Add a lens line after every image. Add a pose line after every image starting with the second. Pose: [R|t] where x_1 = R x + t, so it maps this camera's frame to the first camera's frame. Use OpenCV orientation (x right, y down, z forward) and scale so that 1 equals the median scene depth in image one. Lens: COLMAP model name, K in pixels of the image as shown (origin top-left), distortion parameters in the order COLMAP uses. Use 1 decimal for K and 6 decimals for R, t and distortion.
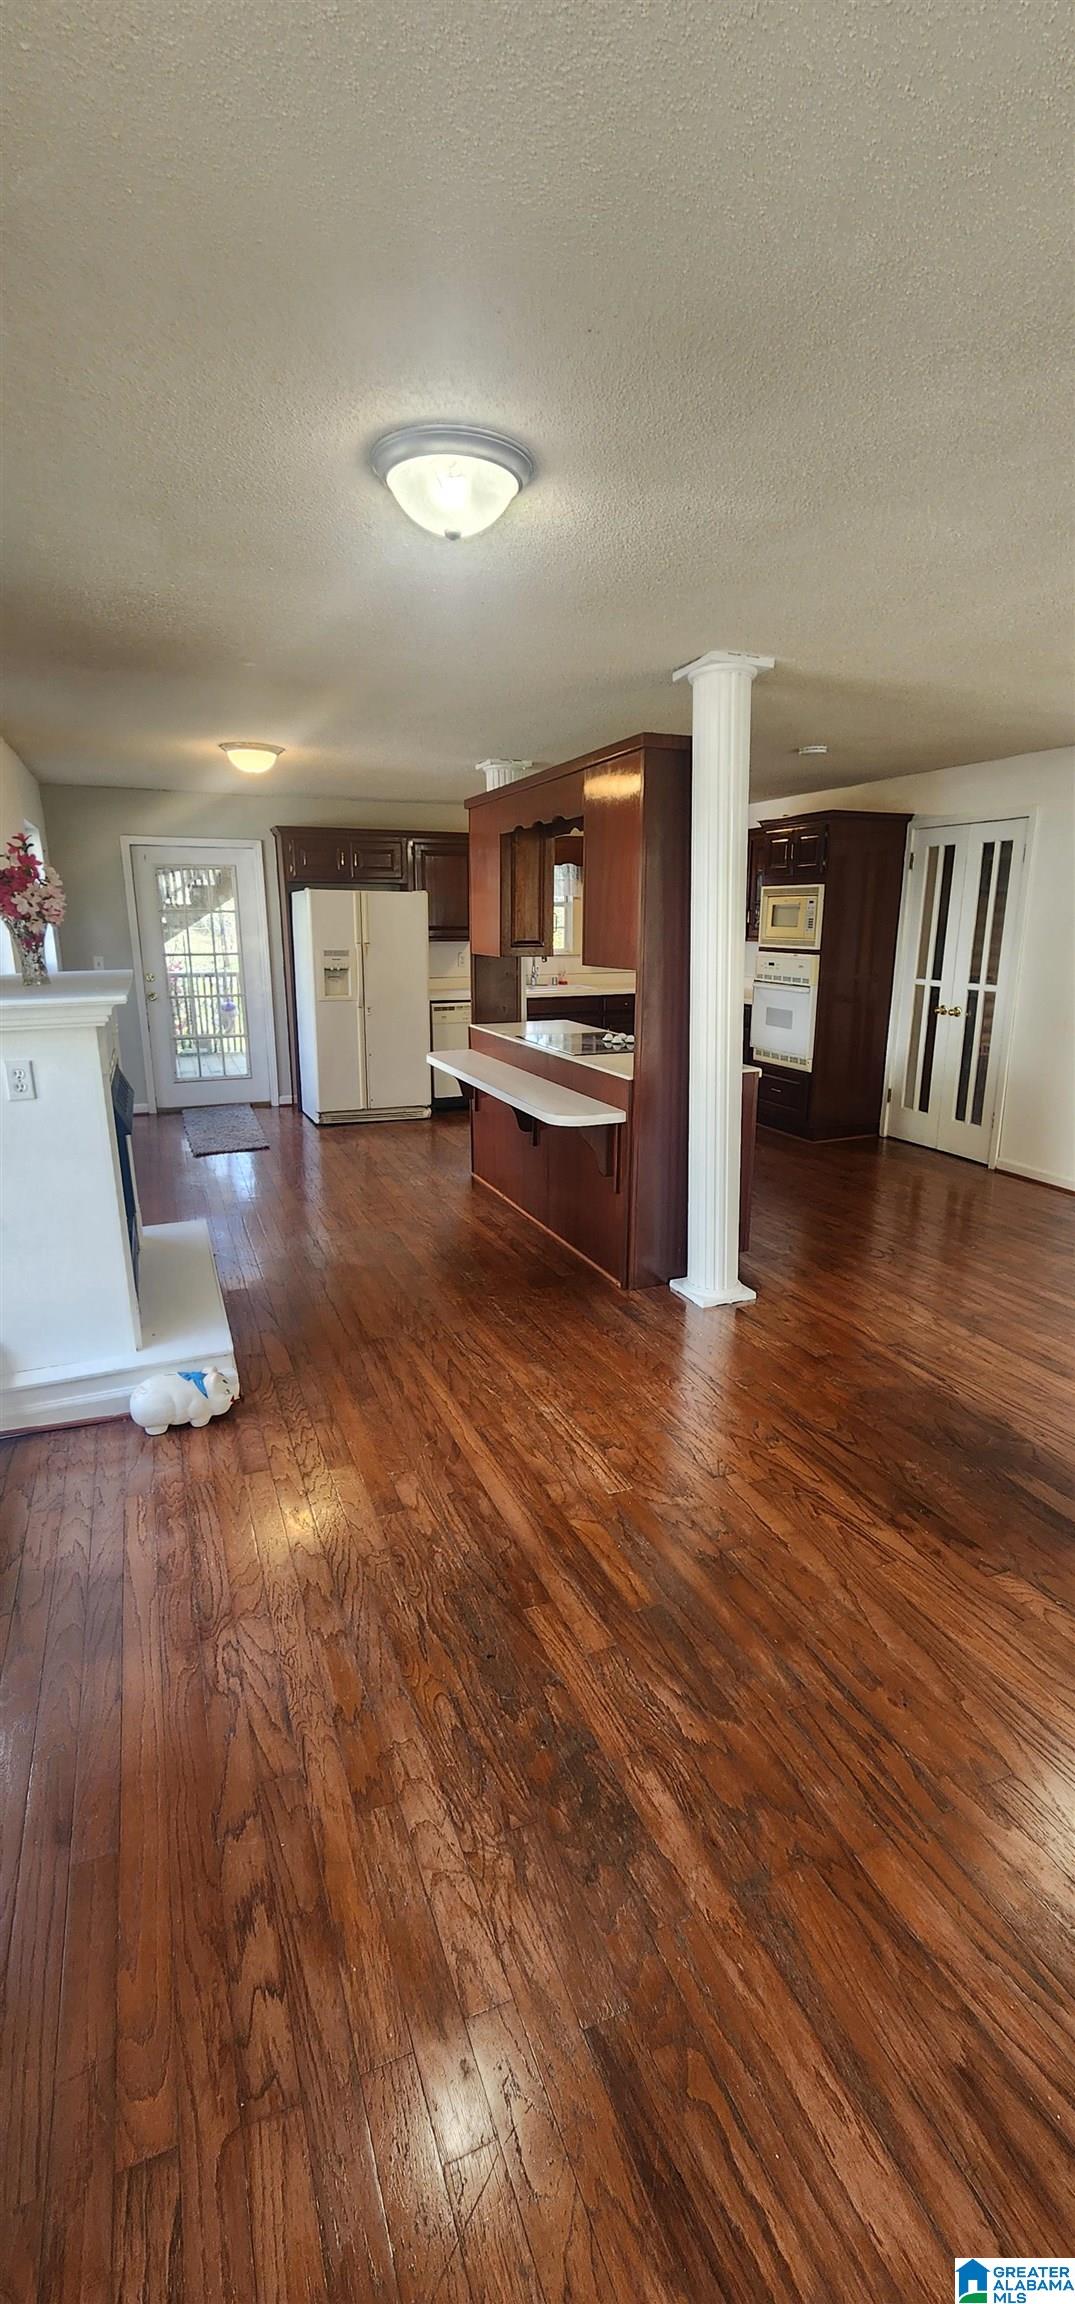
lens RADIAL K [[941.5, 0, 538.8], [0, 941.5, 1153.9], [0, 0, 1]] dist [0.000924, 0.000025]
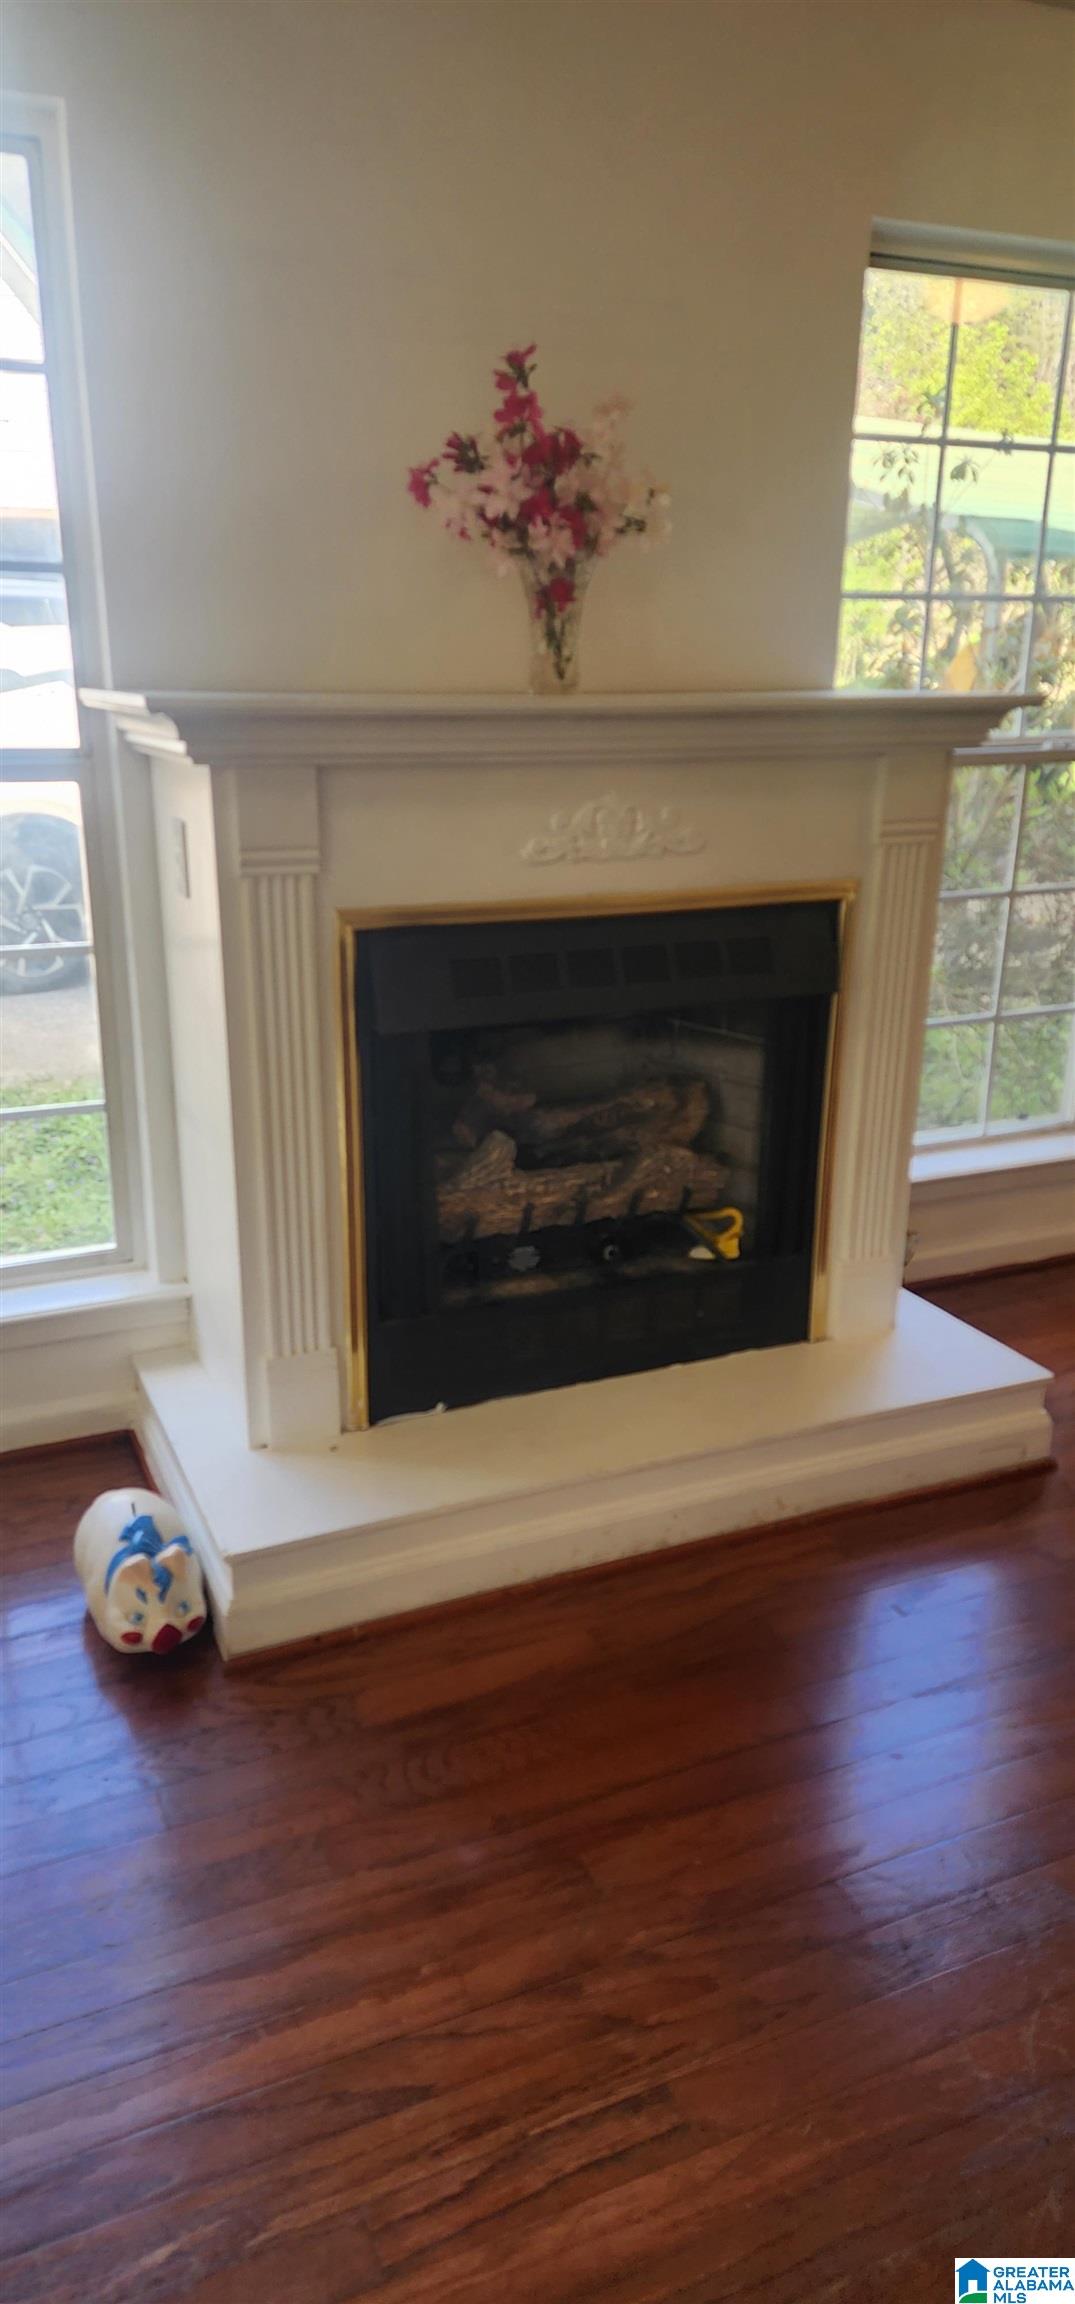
lens RADIAL K [[1516.2, 0, 537.1], [0, 1516.2, 1151.8], [0, 0, 1]] dist [-0.000943, -0.000312]
pose [[0.026517, 0.326266, -0.944906, 0.240660], [-0.243397, 0.918899, 0.310456, -0.187128], [0.969564, 0.221755, 0.103779, 0.902314]]
